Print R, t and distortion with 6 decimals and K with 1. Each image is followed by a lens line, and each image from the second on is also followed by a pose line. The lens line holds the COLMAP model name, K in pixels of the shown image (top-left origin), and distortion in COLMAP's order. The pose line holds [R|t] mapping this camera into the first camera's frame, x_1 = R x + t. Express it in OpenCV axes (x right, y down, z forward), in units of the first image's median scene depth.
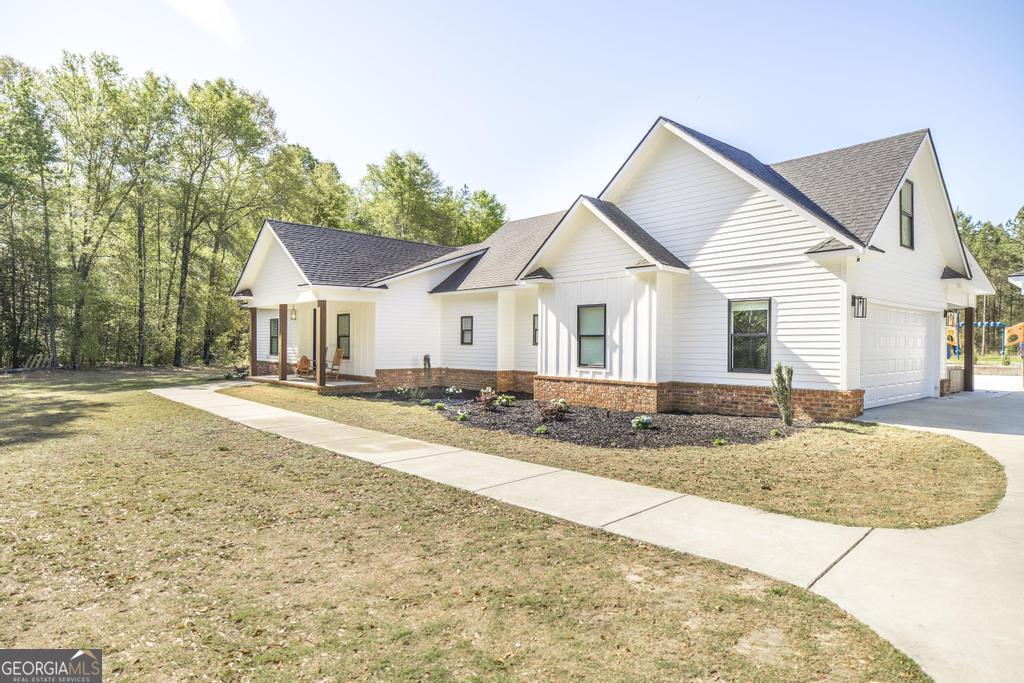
lens RADIAL K [[610.2, 0, 517.9], [0, 610.2, 343.9], [0, 0, 1]] dist [-0.003407, 0.006306]
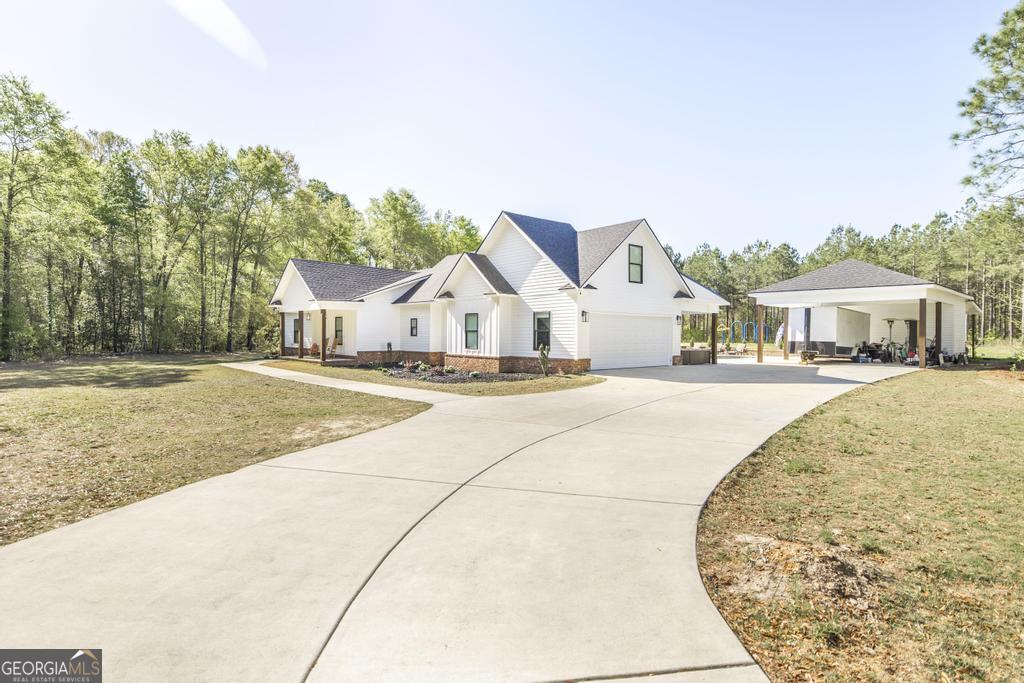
lens RADIAL K [[536.8, 0, 508.5], [0, 536.8, 337.0], [0, 0, 1]] dist [-0.006780, -0.001953]
pose [[0.999915, -0.000354, -0.013065, 0.156523], [0.000386, 0.999997, 0.002463, 0.000418], [0.013064, -0.002468, 0.999912, -0.350989]]
